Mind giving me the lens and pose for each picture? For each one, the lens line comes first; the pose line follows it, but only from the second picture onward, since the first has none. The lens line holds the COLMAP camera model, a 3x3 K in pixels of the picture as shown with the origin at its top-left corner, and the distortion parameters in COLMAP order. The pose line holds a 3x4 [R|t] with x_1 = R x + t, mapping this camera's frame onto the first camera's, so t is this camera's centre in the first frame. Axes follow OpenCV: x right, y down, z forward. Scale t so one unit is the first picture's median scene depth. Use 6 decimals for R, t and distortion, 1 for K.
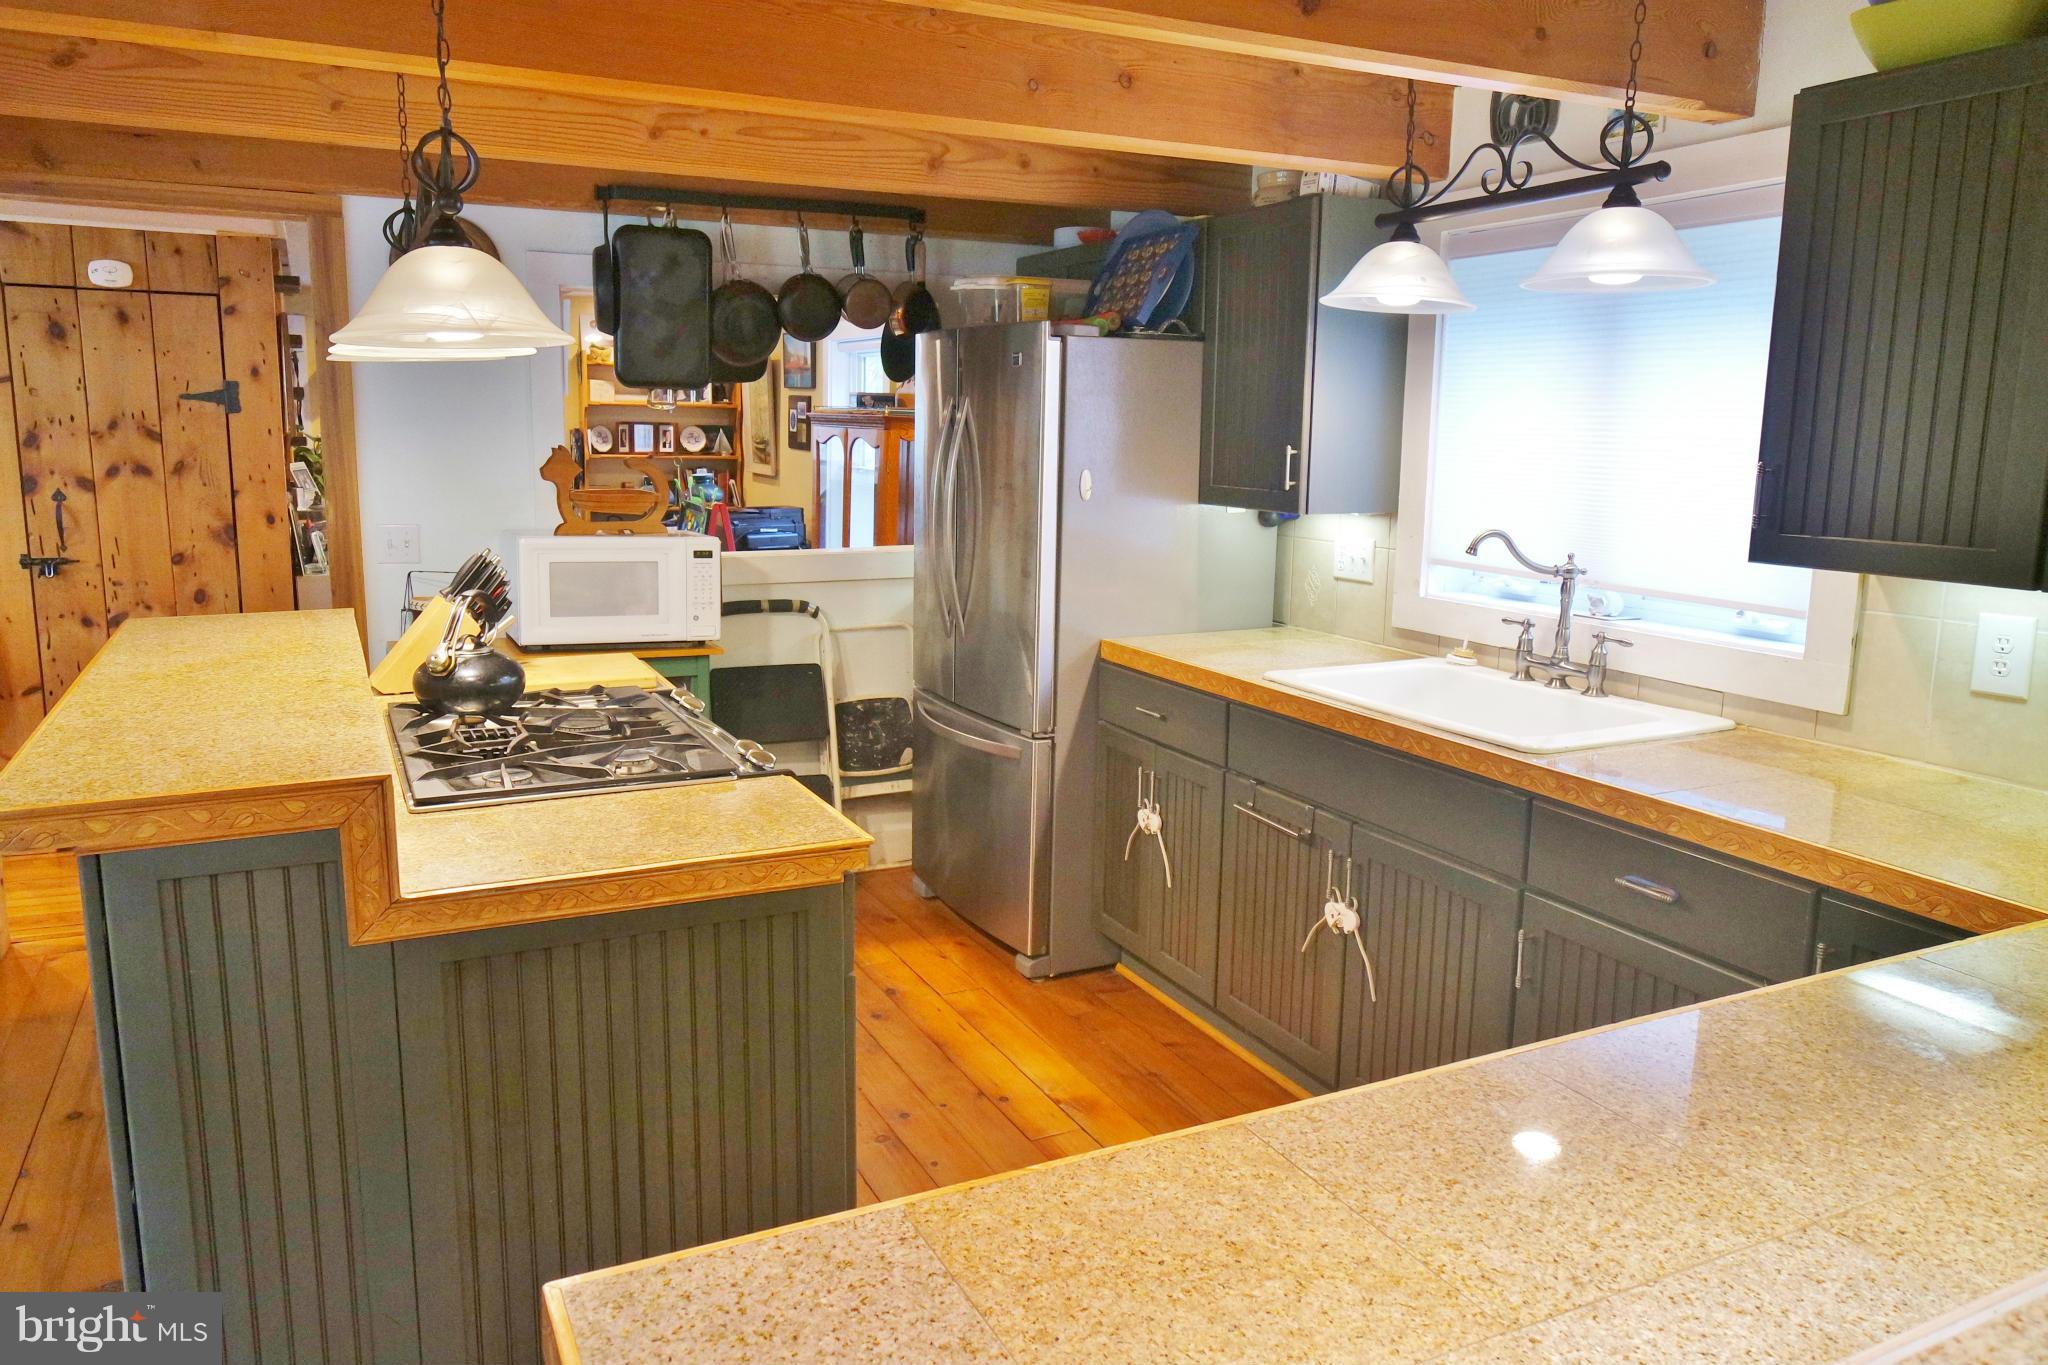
lens RADIAL K [[1404.1, 0, 1014.3], [0, 1404.1, 675.3], [0, 0, 1]] dist [-0.010226, 0.005775]
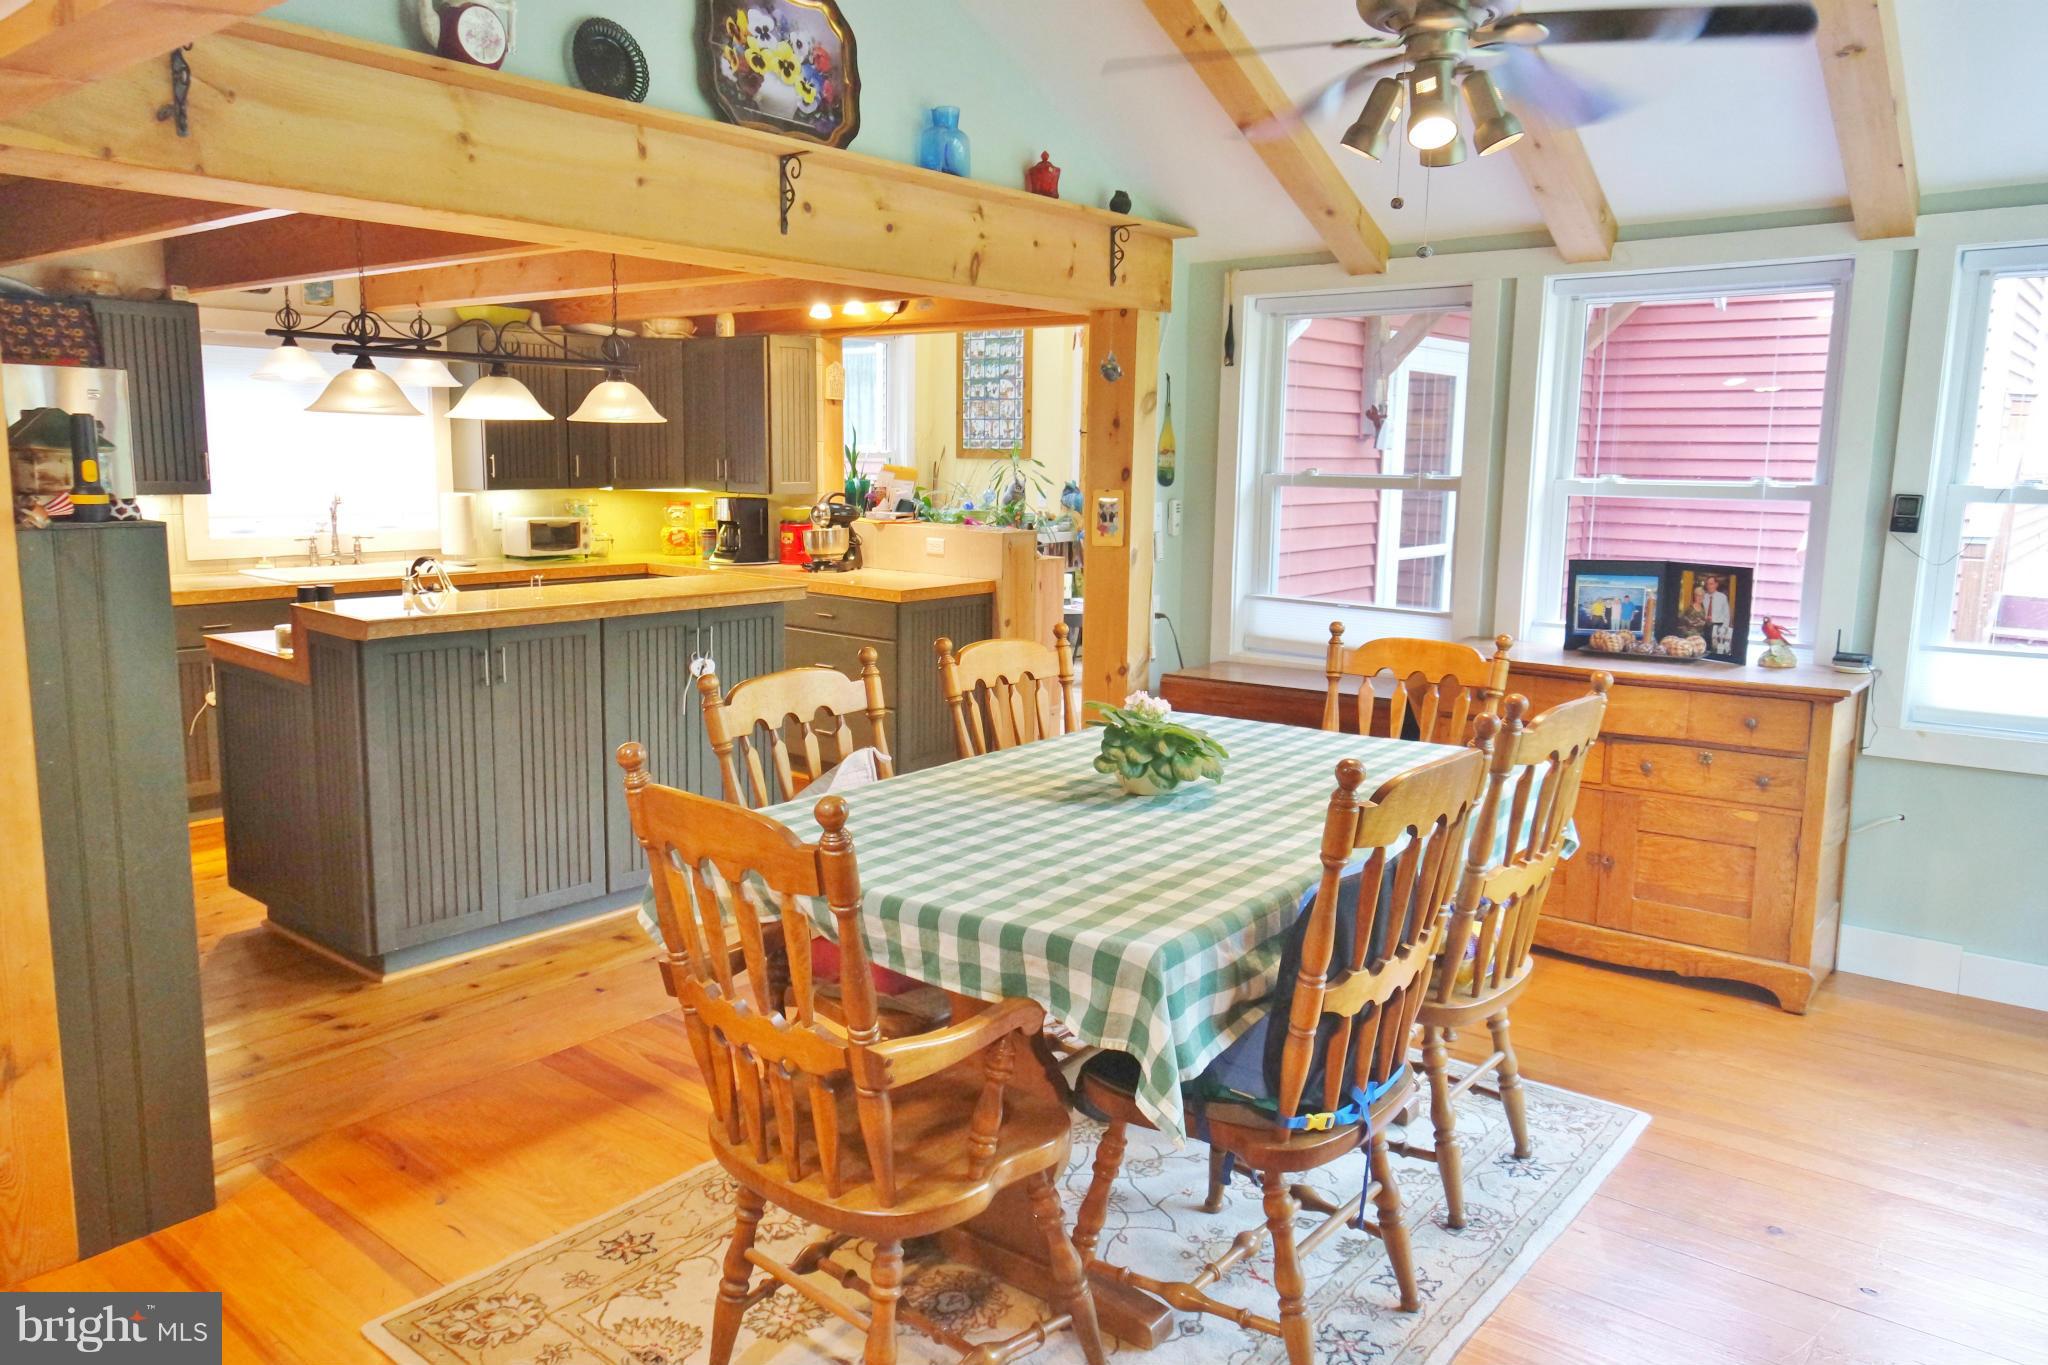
lens RADIAL K [[1404.1, 0, 1019.1], [0, 1404.1, 667.7], [0, 0, 1]] dist [-0.010226, 0.005775]
pose [[-0.415436, -0.162535, 0.894983, -1.931075], [0.137125, 0.961472, 0.238261, -0.204371], [-0.899227, 0.221707, -0.377143, 0.918524]]
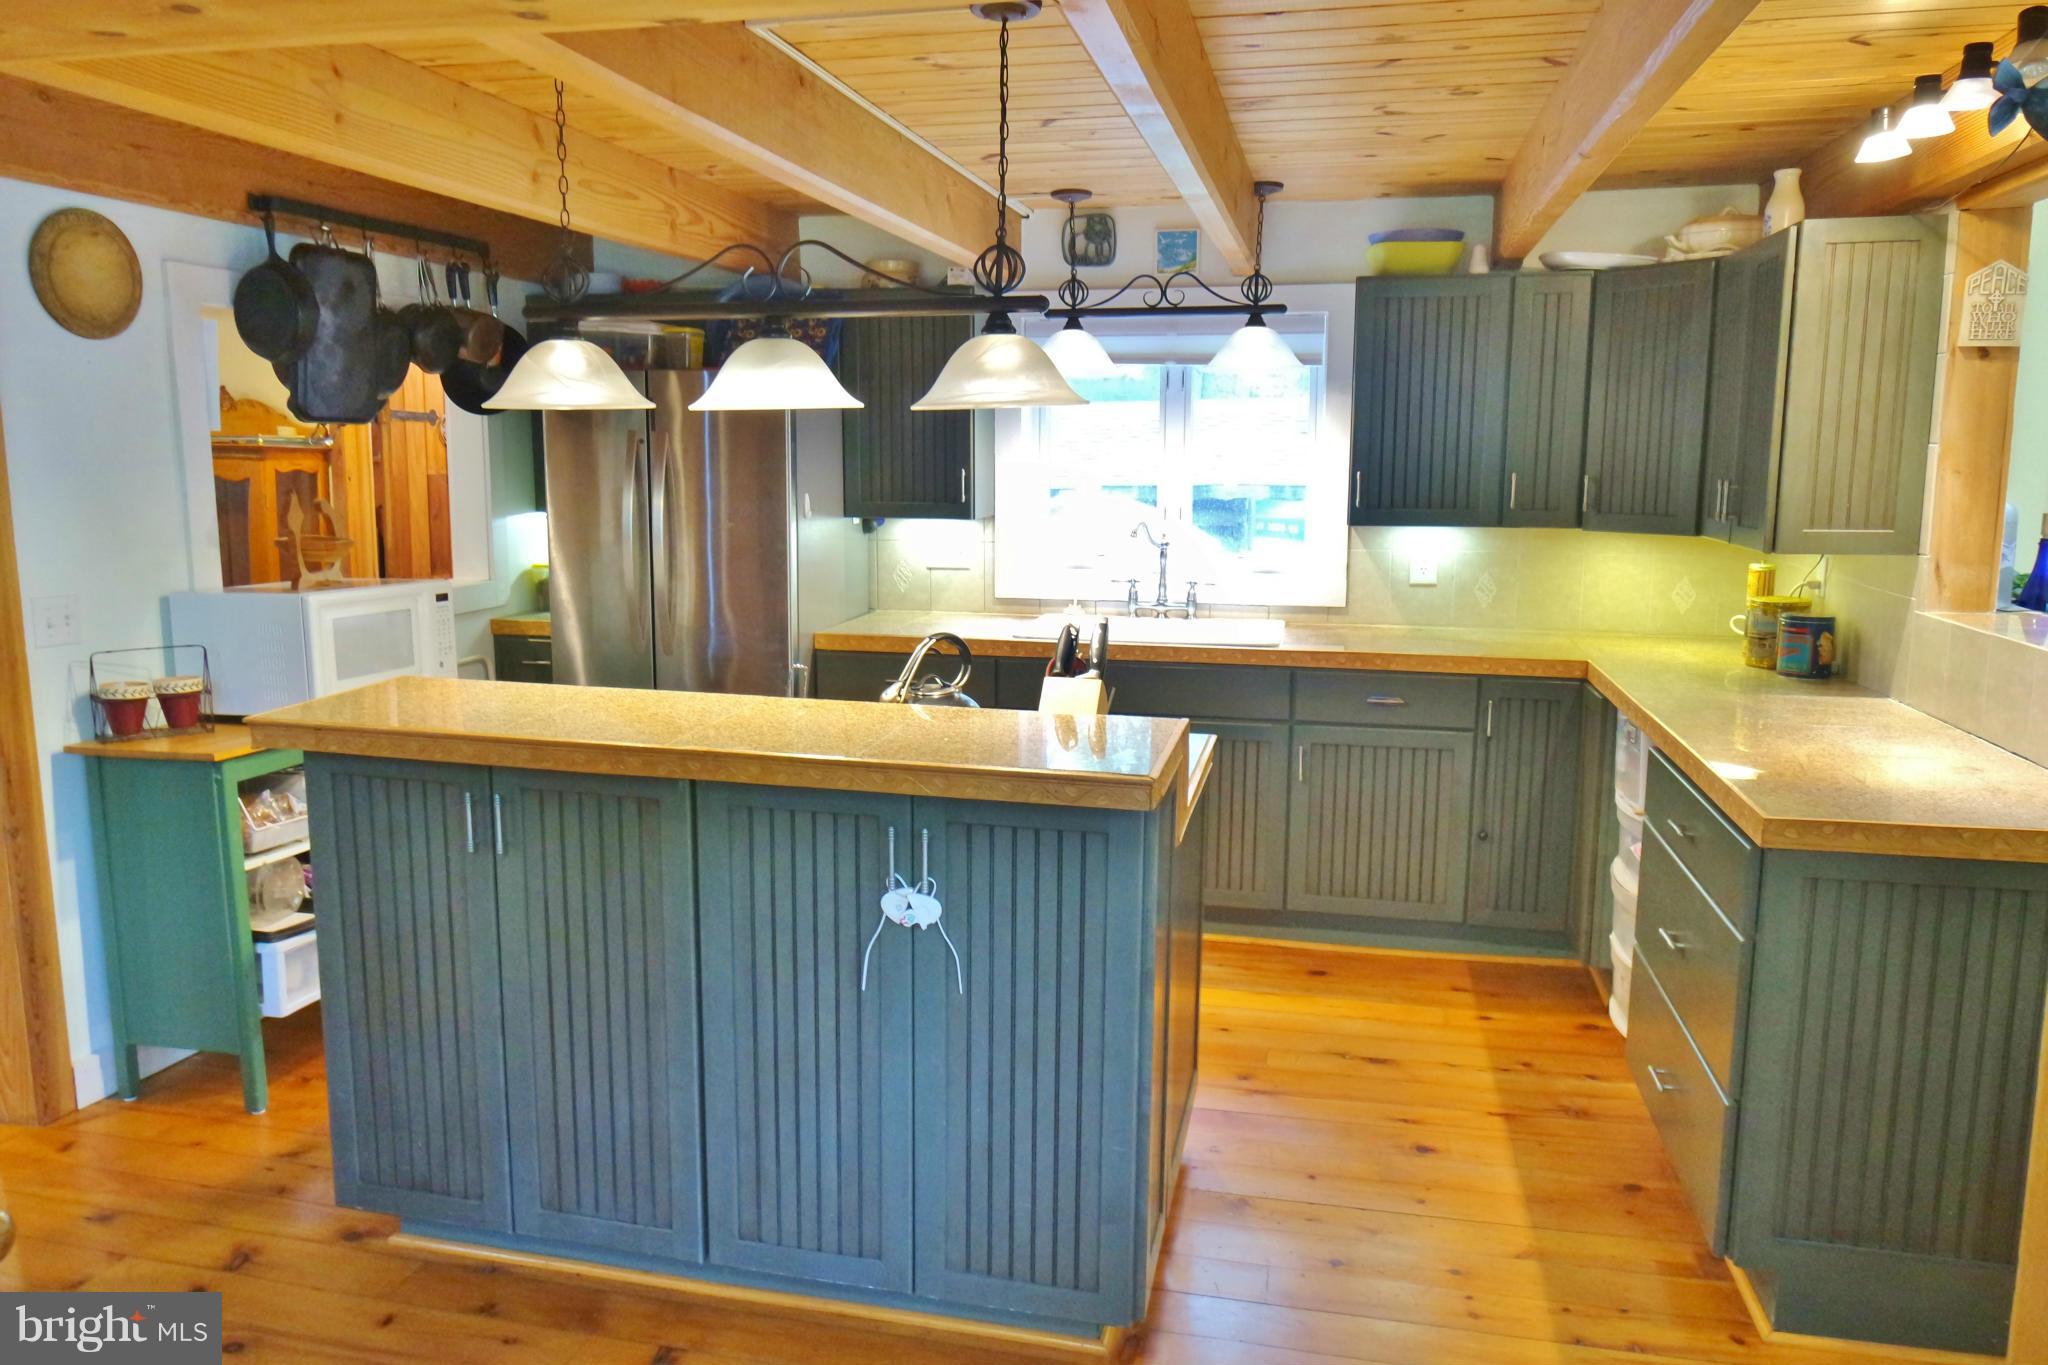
lens RADIAL K [[1404.1, 0, 1009.6], [0, 1404.1, 686.2], [0, 0, 1]] dist [-0.010226, 0.005775]
pose [[0.635073, -0.142577, 0.759180, -0.934156], [0.143521, 0.987484, 0.065395, -0.044630], [-0.759002, 0.067427, 0.647588, 0.119138]]
